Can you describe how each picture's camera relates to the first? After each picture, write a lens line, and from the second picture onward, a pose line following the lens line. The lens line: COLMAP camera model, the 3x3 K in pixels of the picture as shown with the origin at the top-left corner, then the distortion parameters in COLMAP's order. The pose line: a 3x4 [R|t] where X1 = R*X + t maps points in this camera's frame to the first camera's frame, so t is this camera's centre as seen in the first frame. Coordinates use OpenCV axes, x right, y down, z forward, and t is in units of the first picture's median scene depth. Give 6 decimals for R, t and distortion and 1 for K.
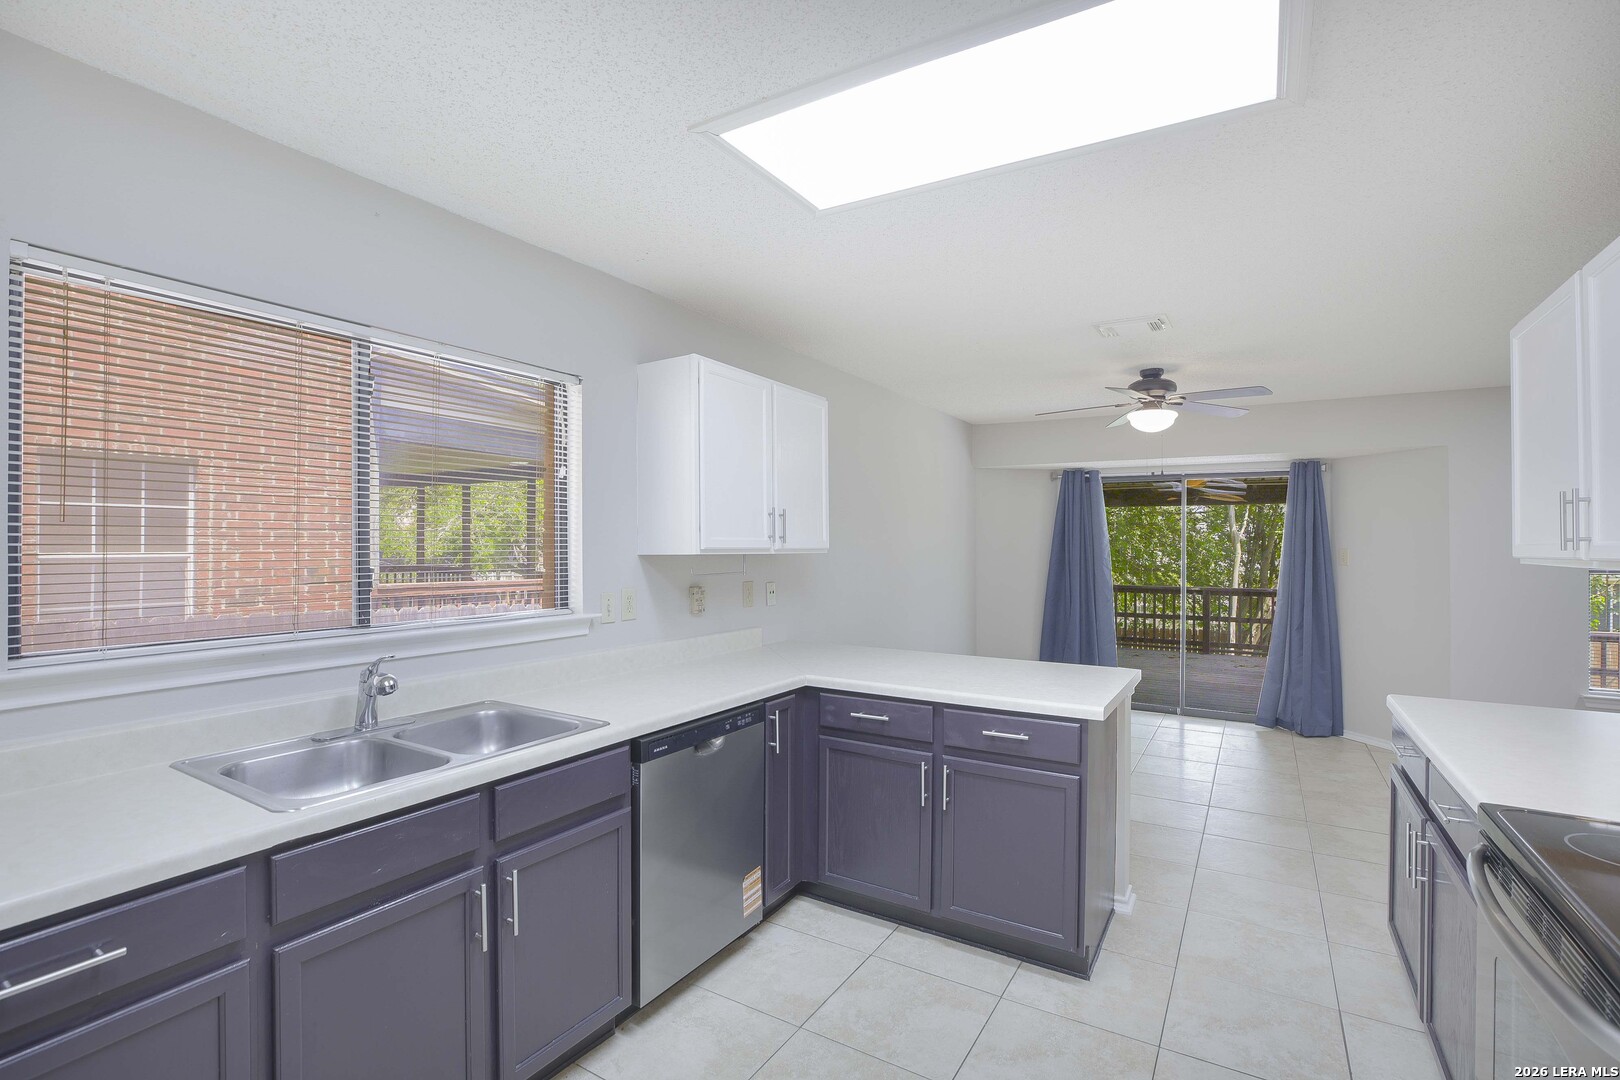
lens RADIAL K [[742.6, 0, 810.2], [0, 742.6, 536.4], [0, 0, 1]] dist [-0.040818, 0.008558]
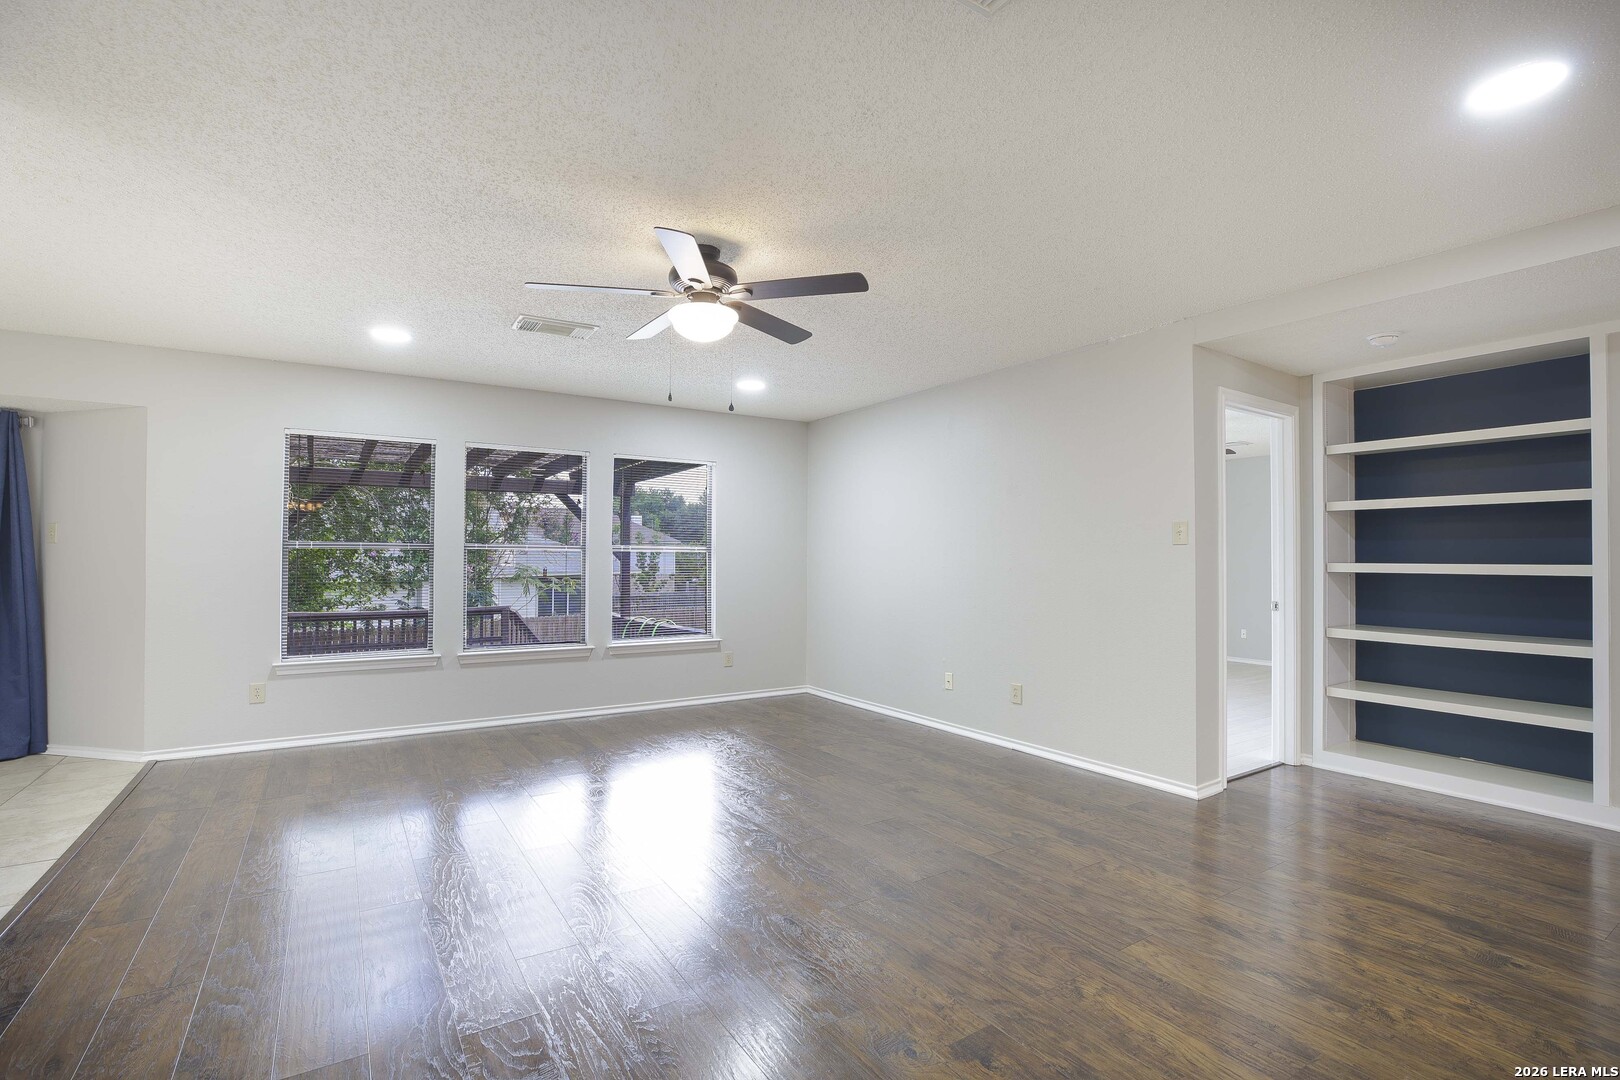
lens RADIAL K [[742.6, 0, 810.2], [0, 742.6, 536.4], [0, 0, 1]] dist [-0.040818, 0.008558]
pose [[0.437875, 0.018033, 0.898855, 0.702183], [-0.006211, 0.999836, -0.017034, 0.077632], [-0.899014, 0.001876, 0.437915, -0.229907]]
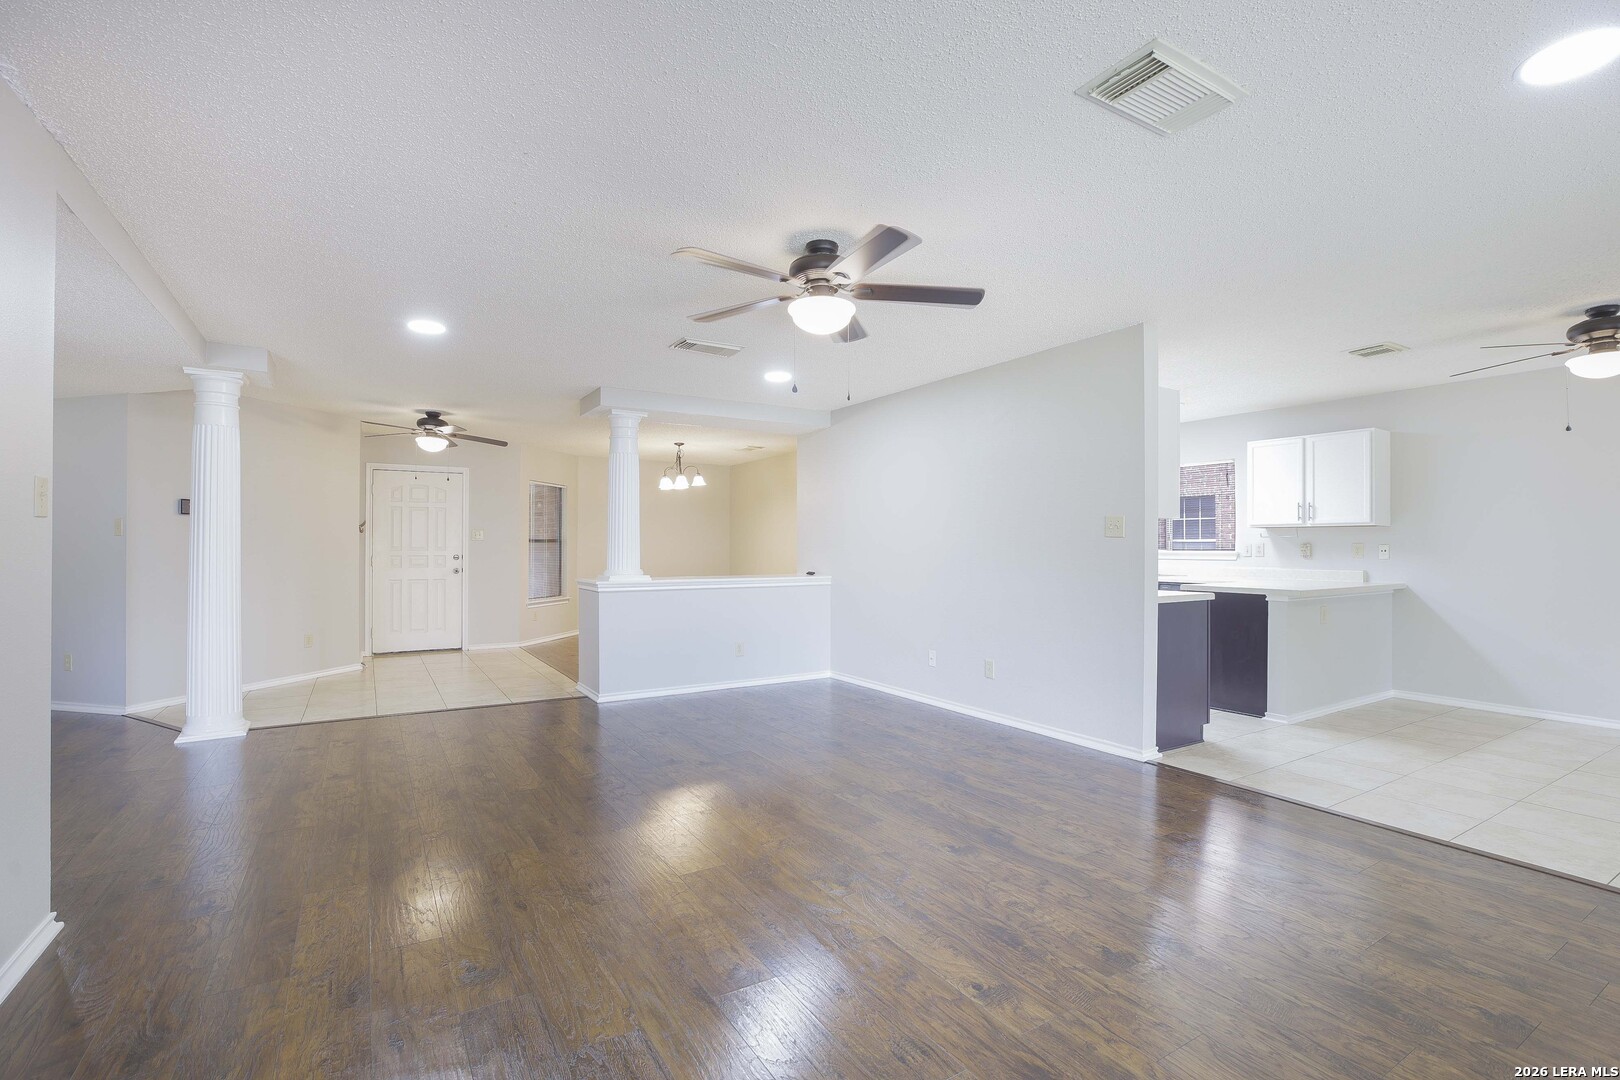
lens RADIAL K [[742.6, 0, 810.2], [0, 742.6, 536.4], [0, 0, 1]] dist [-0.040818, 0.008558]
pose [[-0.459785, -0.021216, -0.887777, 2.448656], [0.002243, 0.999684, -0.025052, 0.103722], [0.888028, -0.013509, -0.459592, 0.794999]]
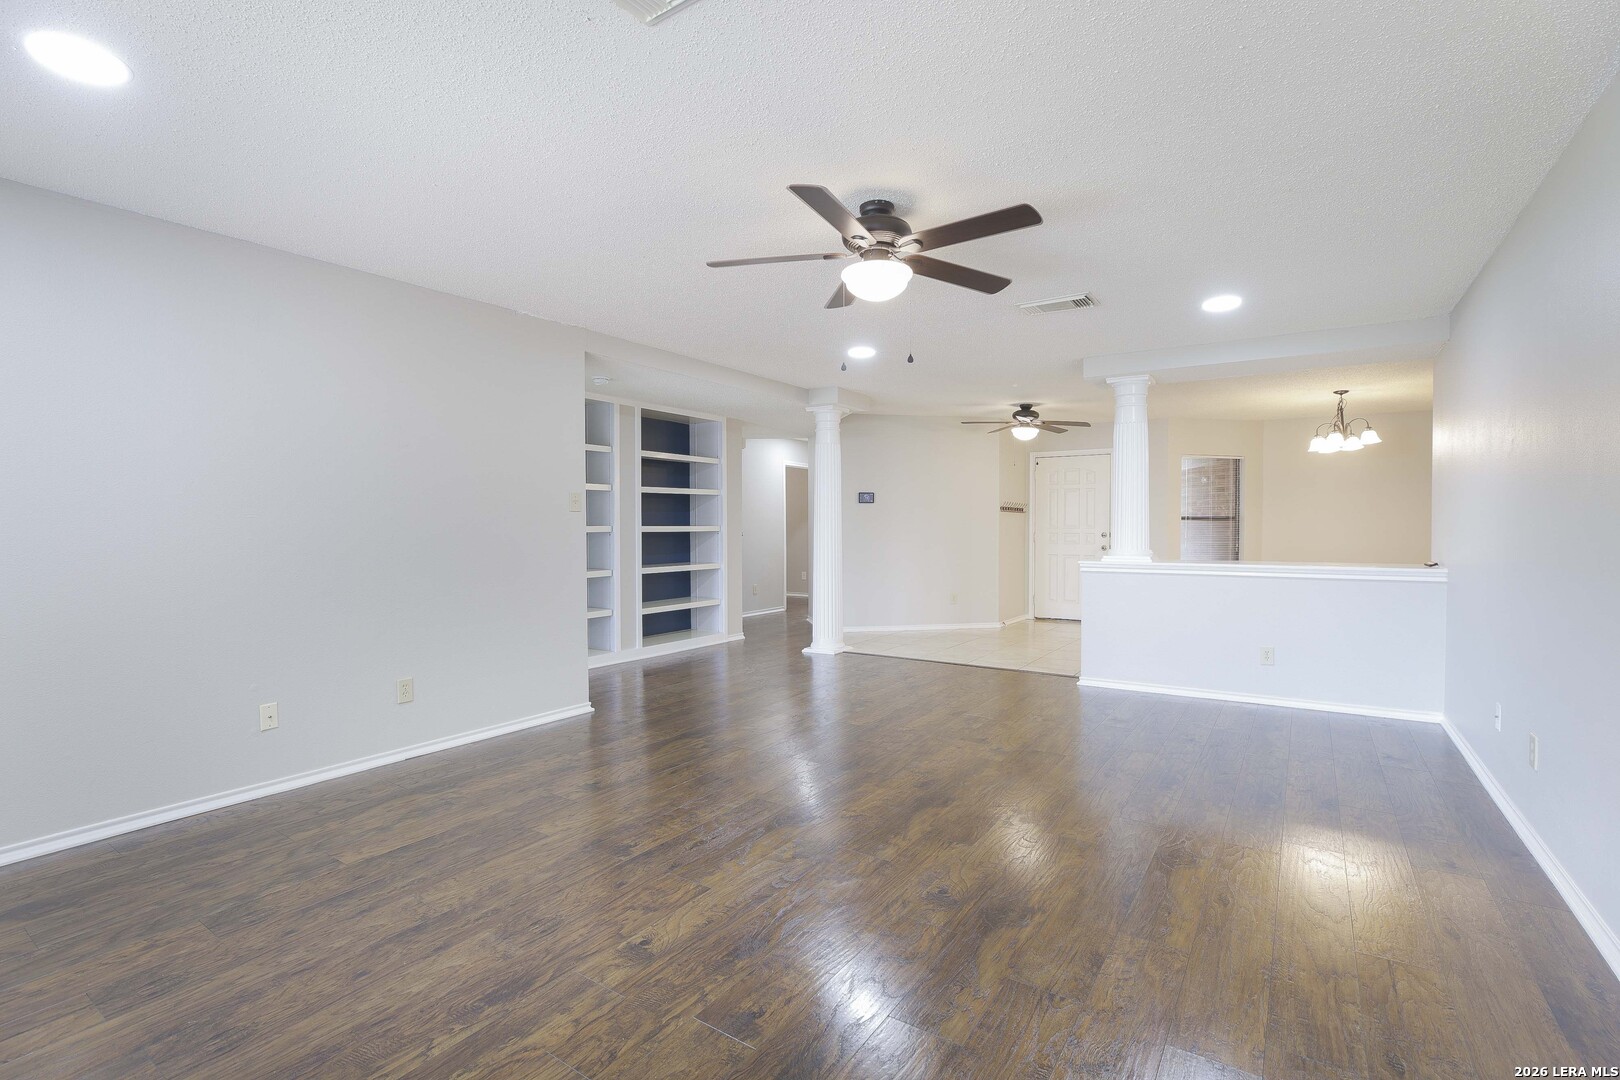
lens RADIAL K [[742.6, 0, 810.2], [0, 742.6, 536.4], [0, 0, 1]] dist [-0.040818, 0.008558]
pose [[-0.998853, -0.009132, 0.046999, 1.574348], [-0.008748, 0.999927, 0.008354, 0.101146], [-0.047071, 0.007933, -0.998860, 1.319068]]
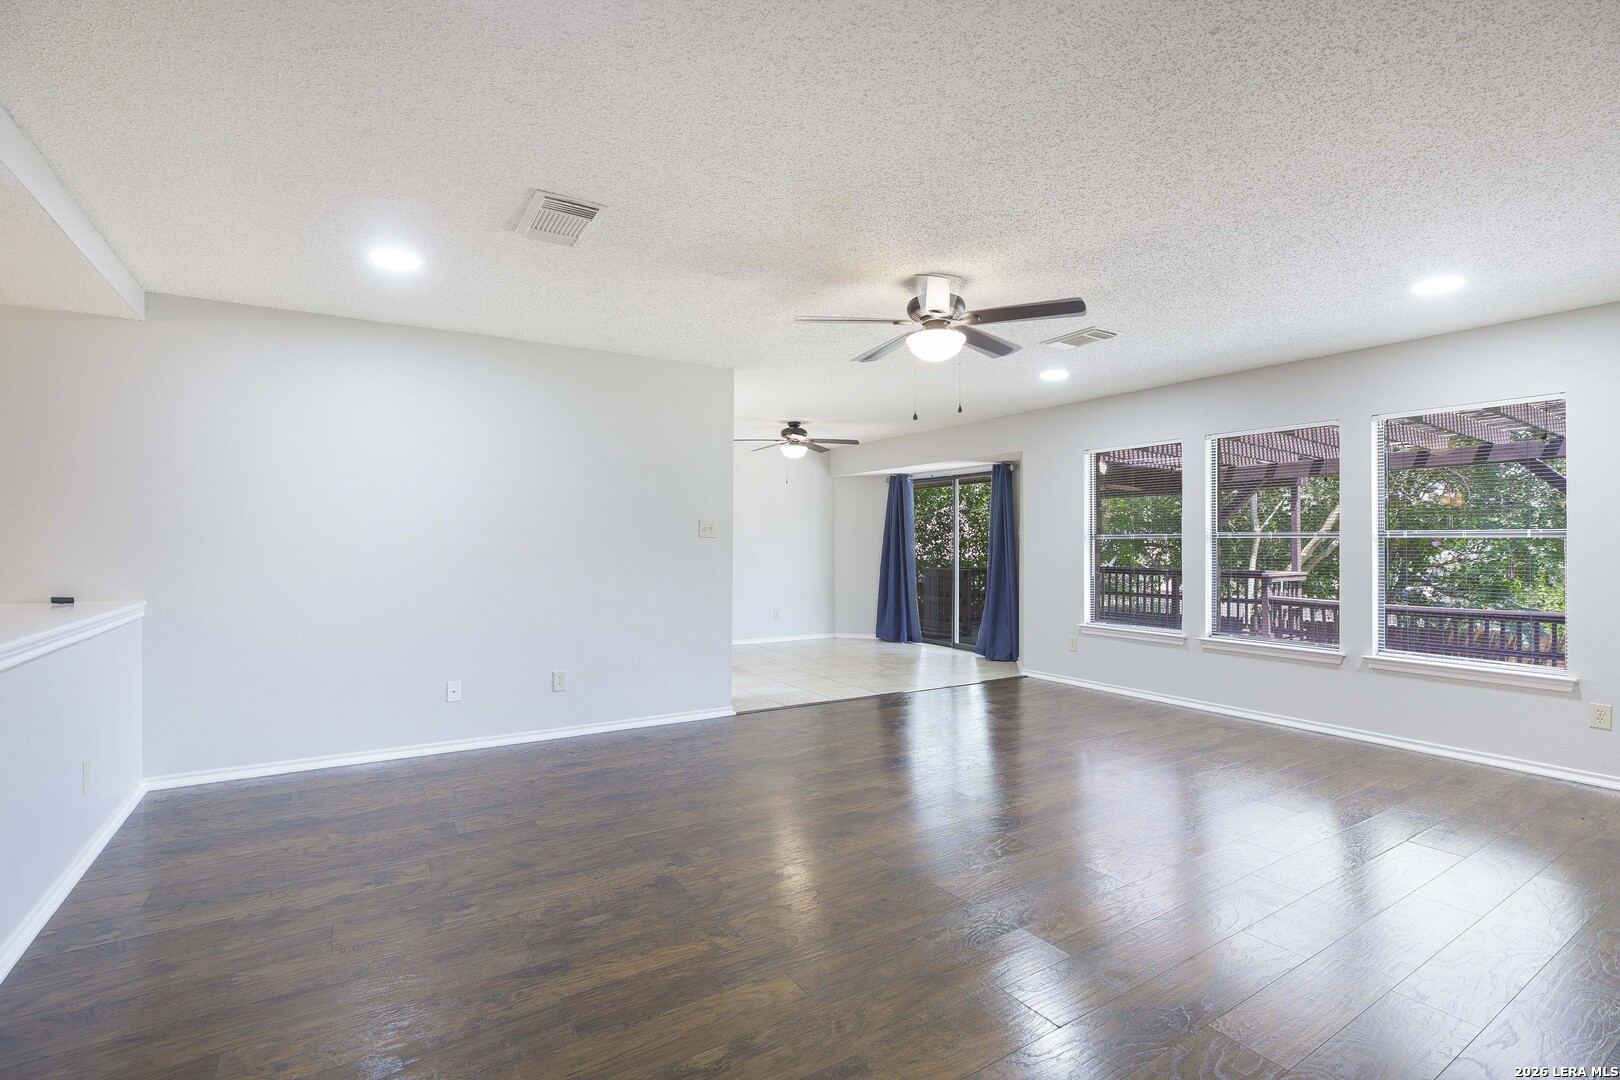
lens RADIAL K [[742.6, 0, 810.2], [0, 742.6, 536.4], [0, 0, 1]] dist [-0.040818, 0.008558]
pose [[0.895083, -0.012691, -0.445718, 1.879036], [0.009941, 0.999914, -0.008507, 0.083682], [0.445788, 0.003184, 0.895133, -0.807568]]
